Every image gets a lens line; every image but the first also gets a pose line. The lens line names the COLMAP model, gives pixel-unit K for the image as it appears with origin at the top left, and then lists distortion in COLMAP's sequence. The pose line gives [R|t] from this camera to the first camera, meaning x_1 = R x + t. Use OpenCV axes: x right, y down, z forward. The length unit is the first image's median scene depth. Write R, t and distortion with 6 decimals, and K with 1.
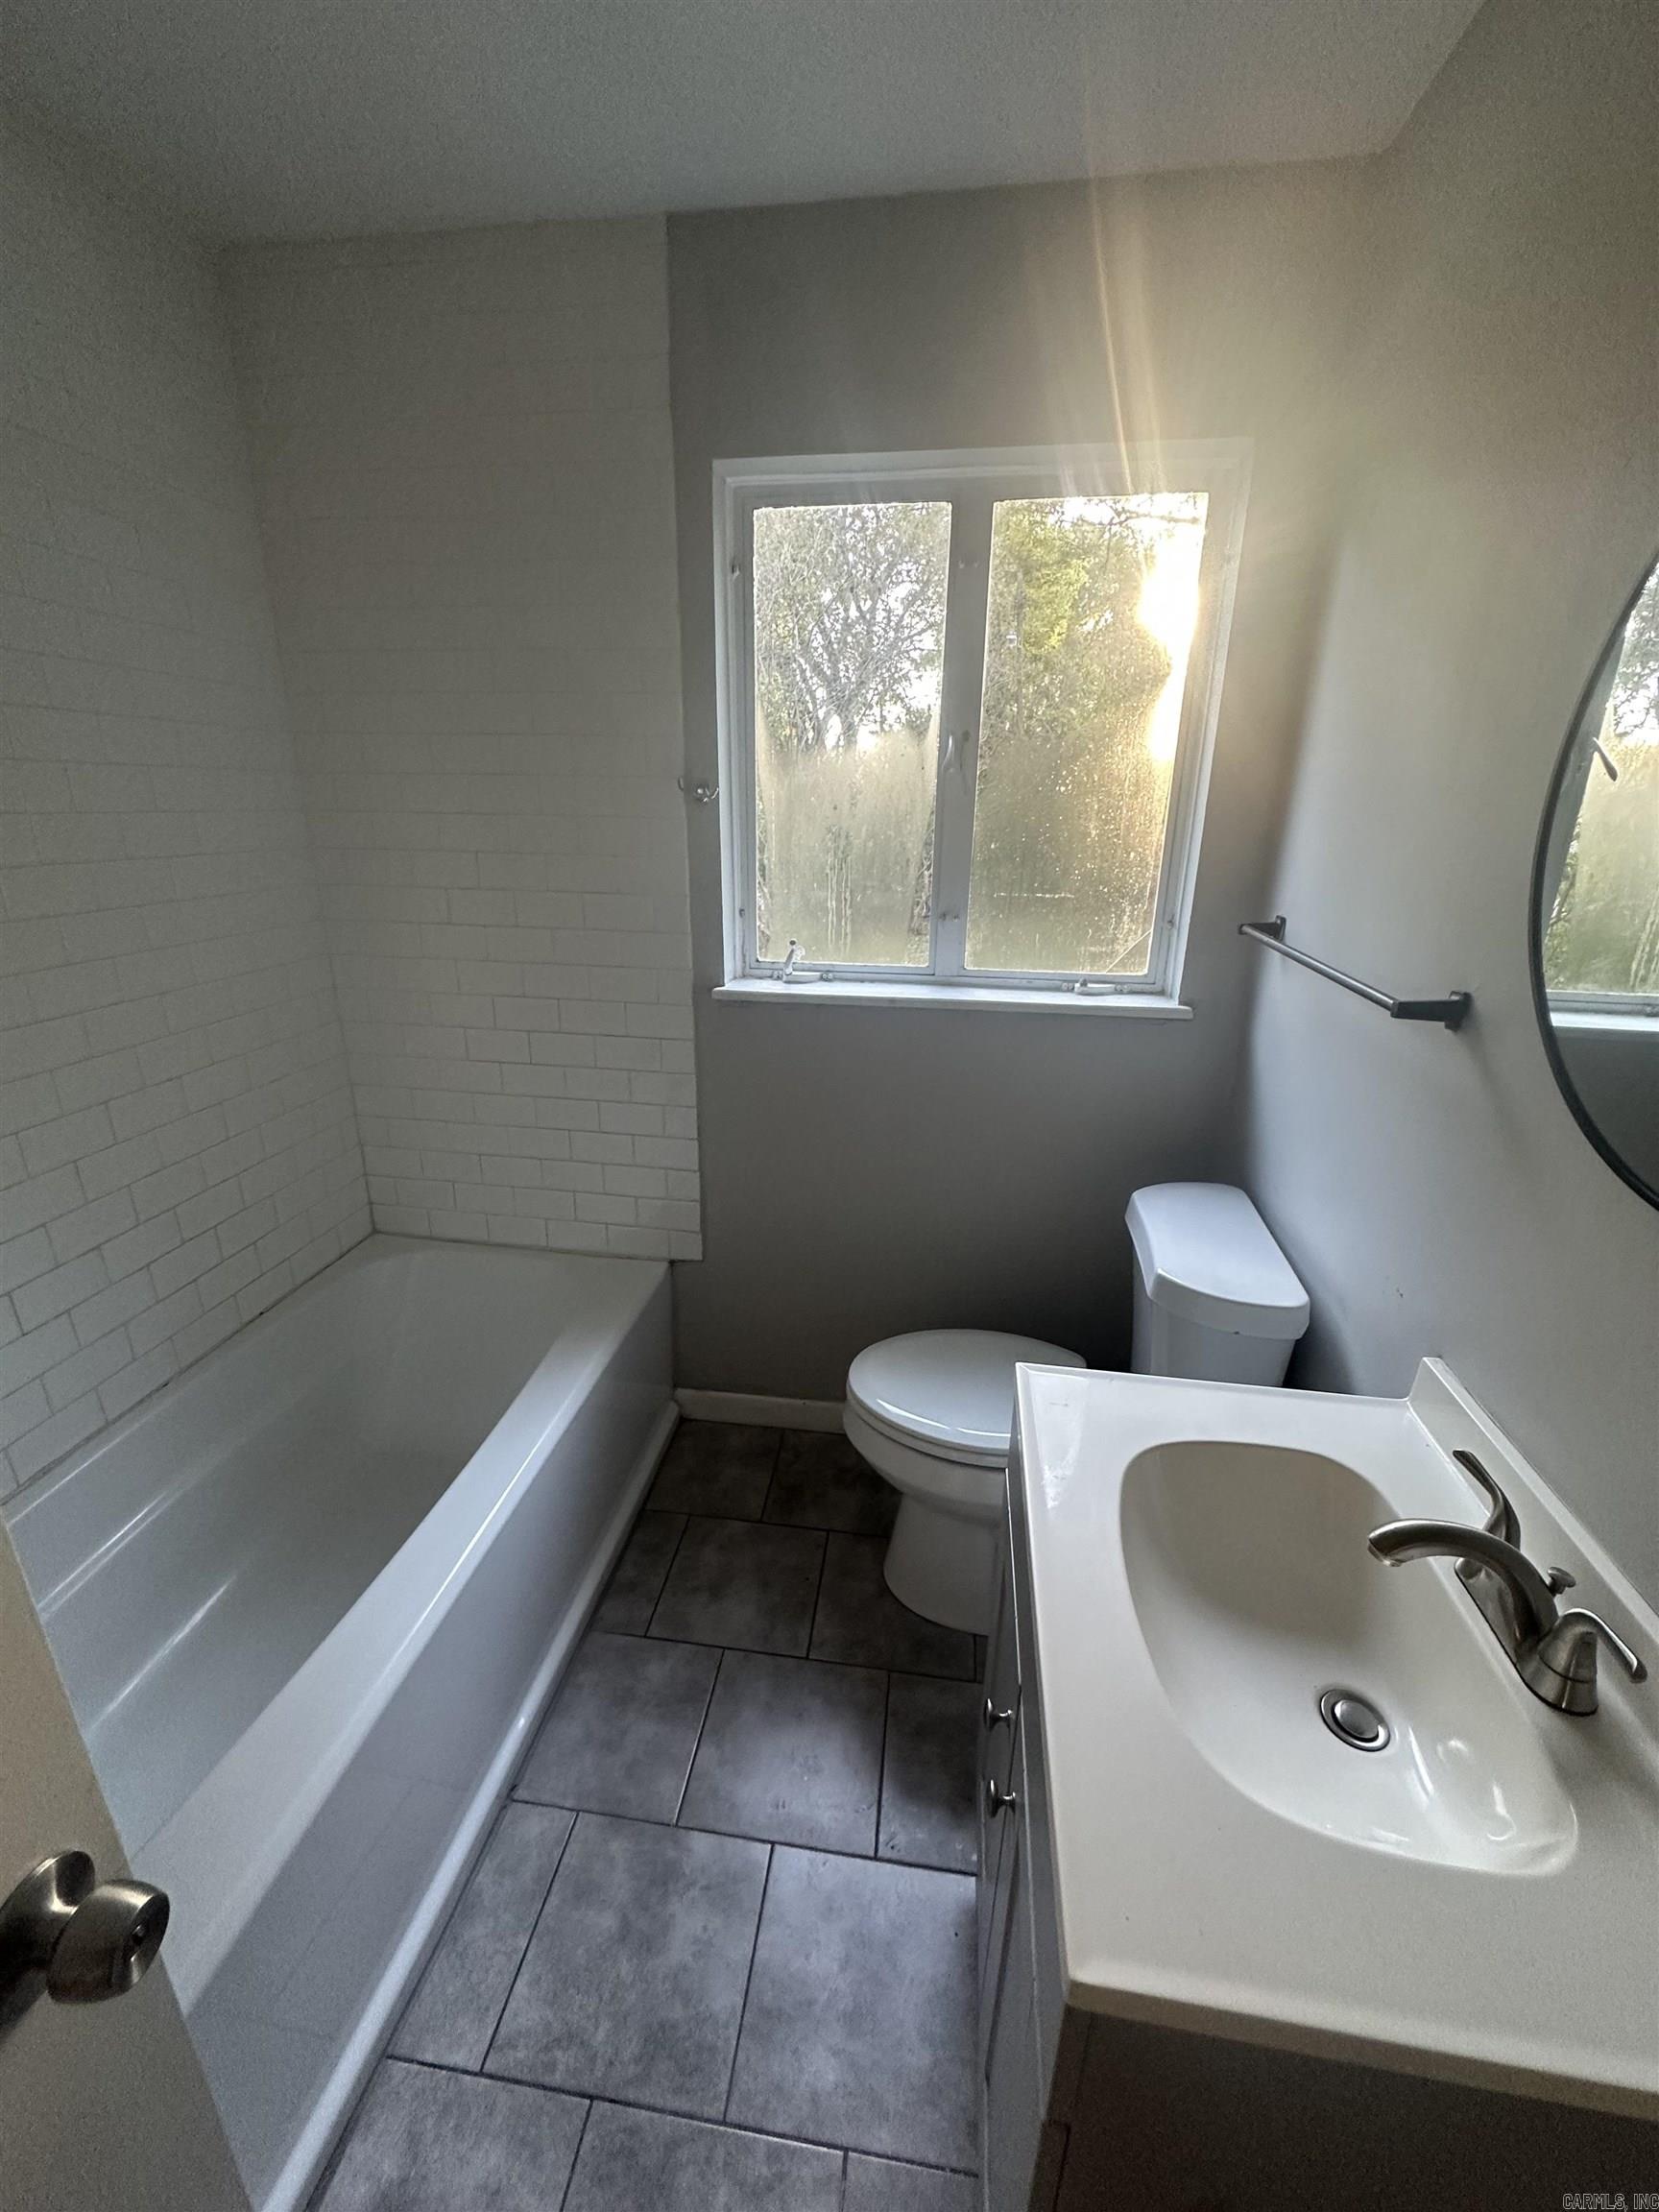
lens RADIAL K [[883.3, 0, 829.5], [0, 883.3, 1106.0], [0, 0, 1]] dist [-0.003946, 0.000362]
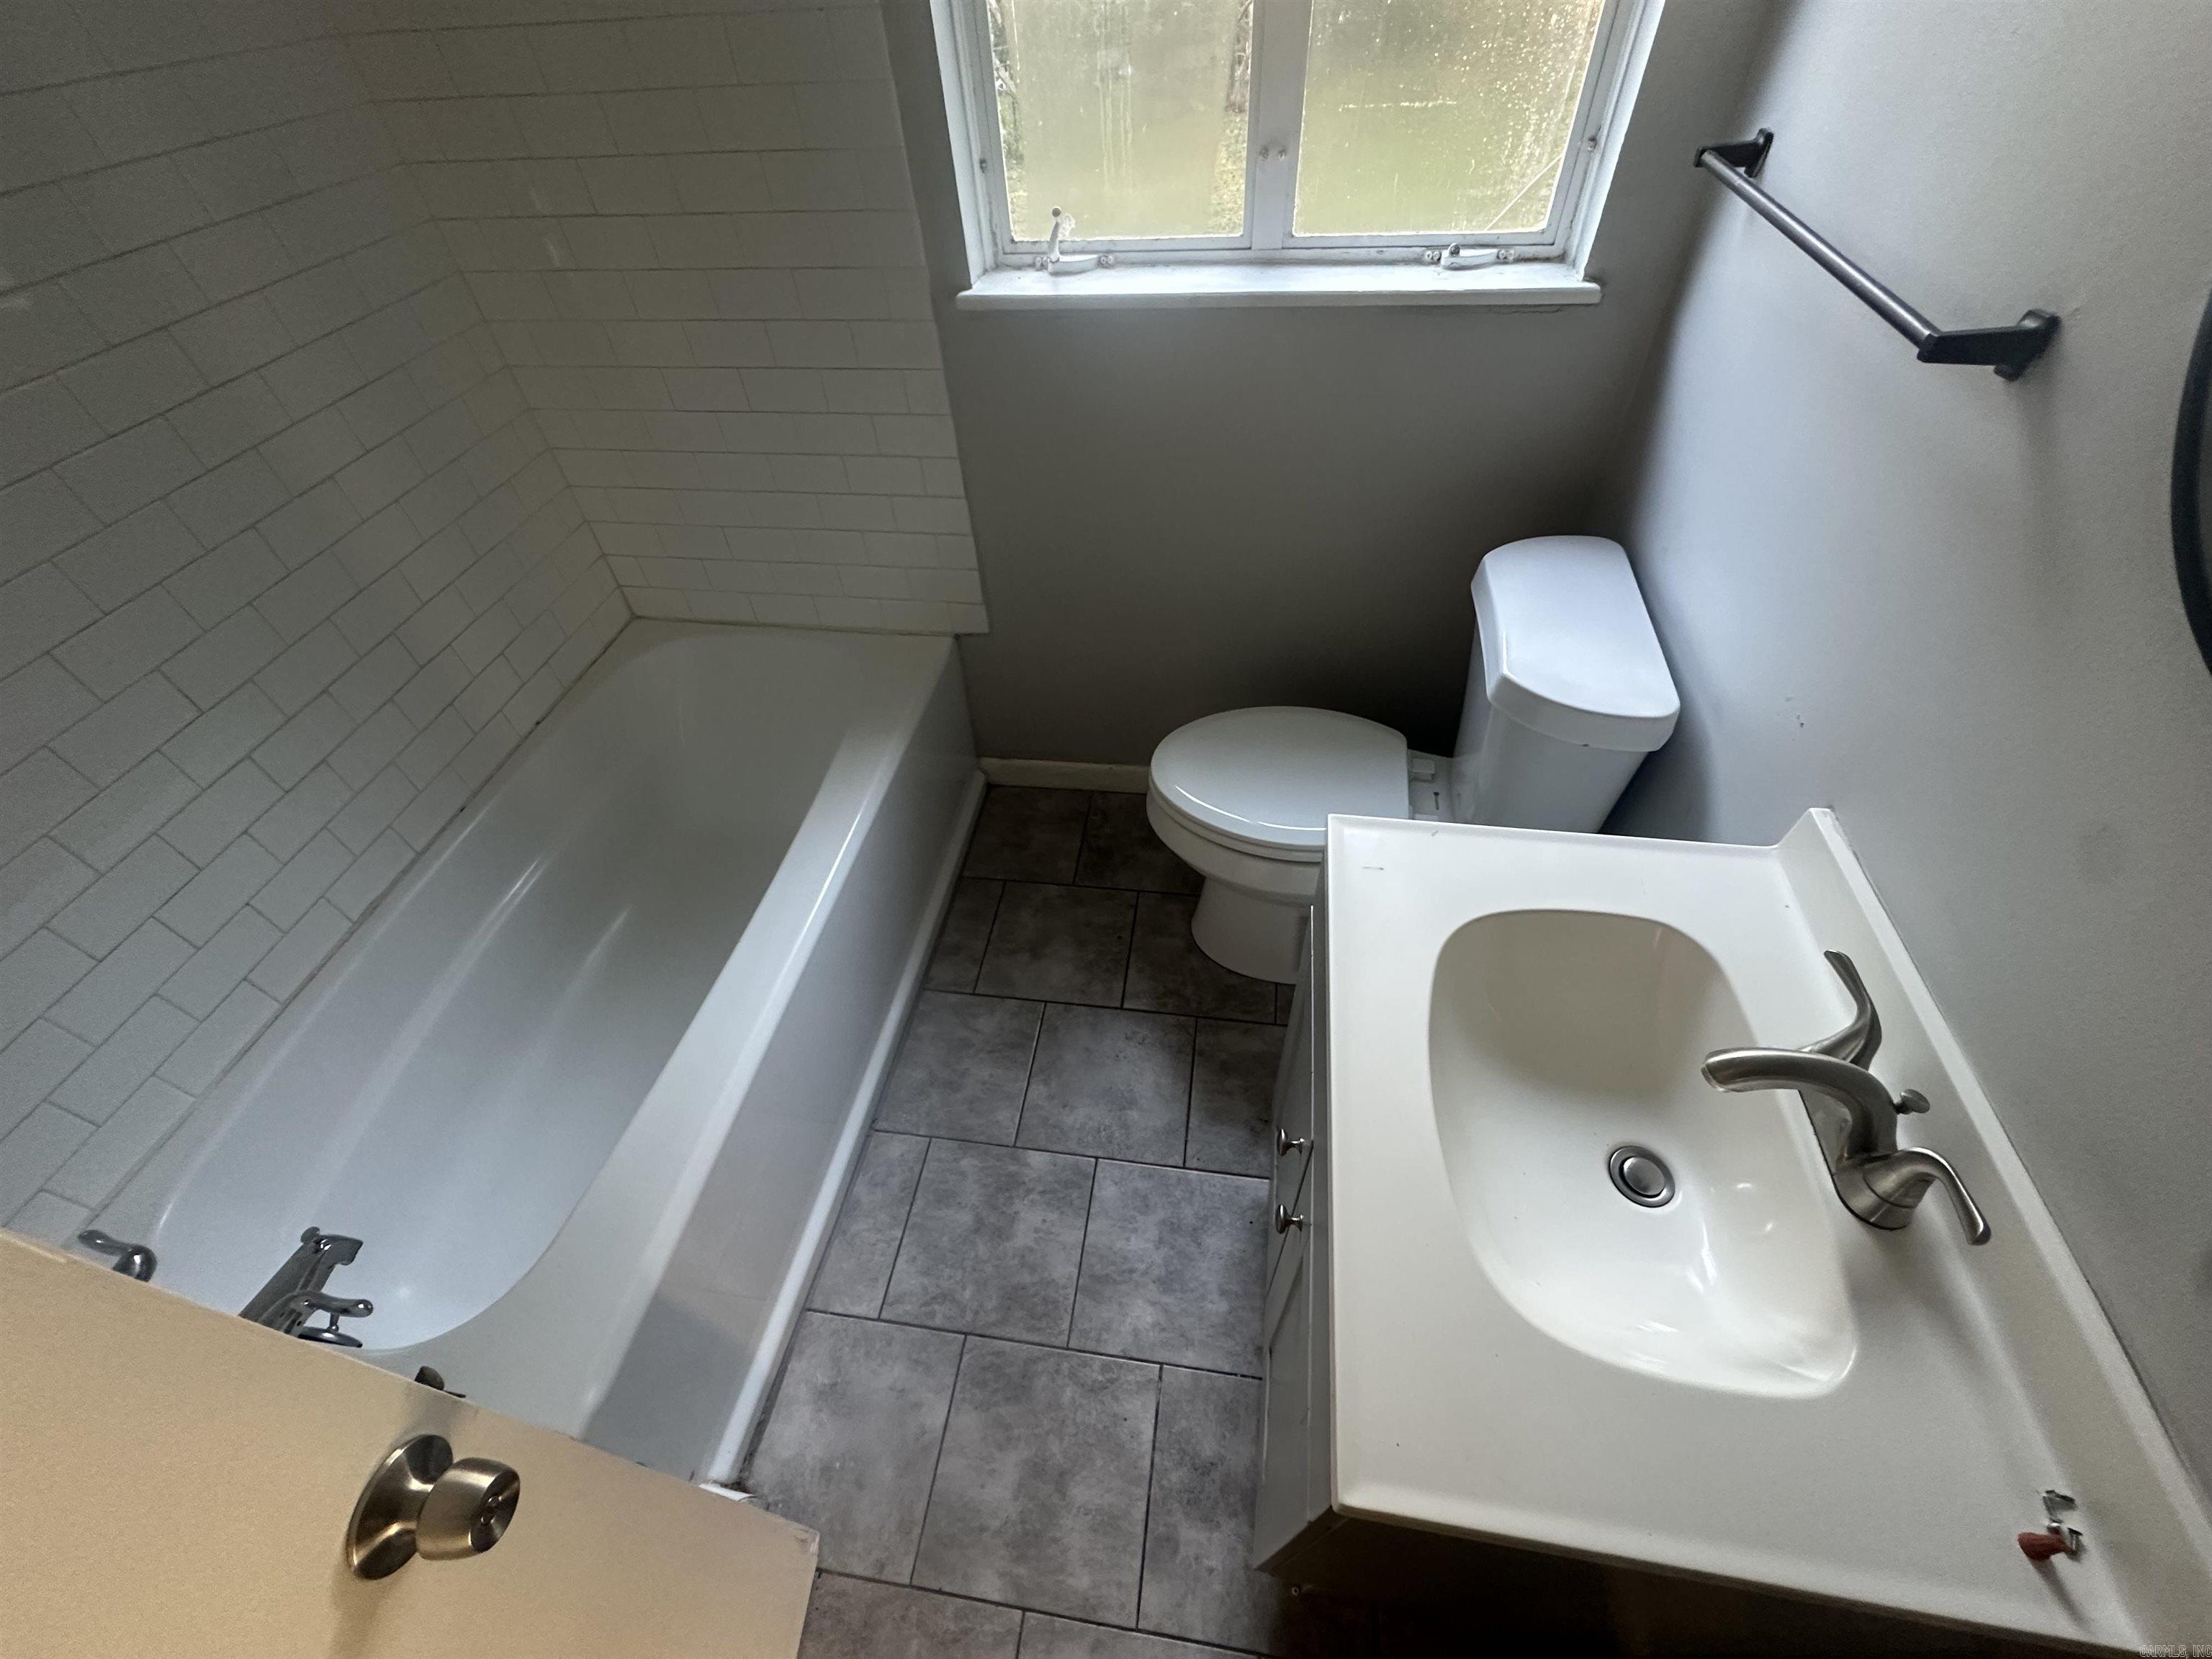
lens RADIAL K [[883.3, 0, 1106.0], [0, 883.3, 829.5], [0, 0, 1]] dist [-0.003946, 0.000362]
pose [[0.997788, -0.036744, -0.055399, 0.029005], [0.058473, 0.881546, 0.468462, -0.101772], [0.031624, -0.470665, 0.881745, 0.160086]]
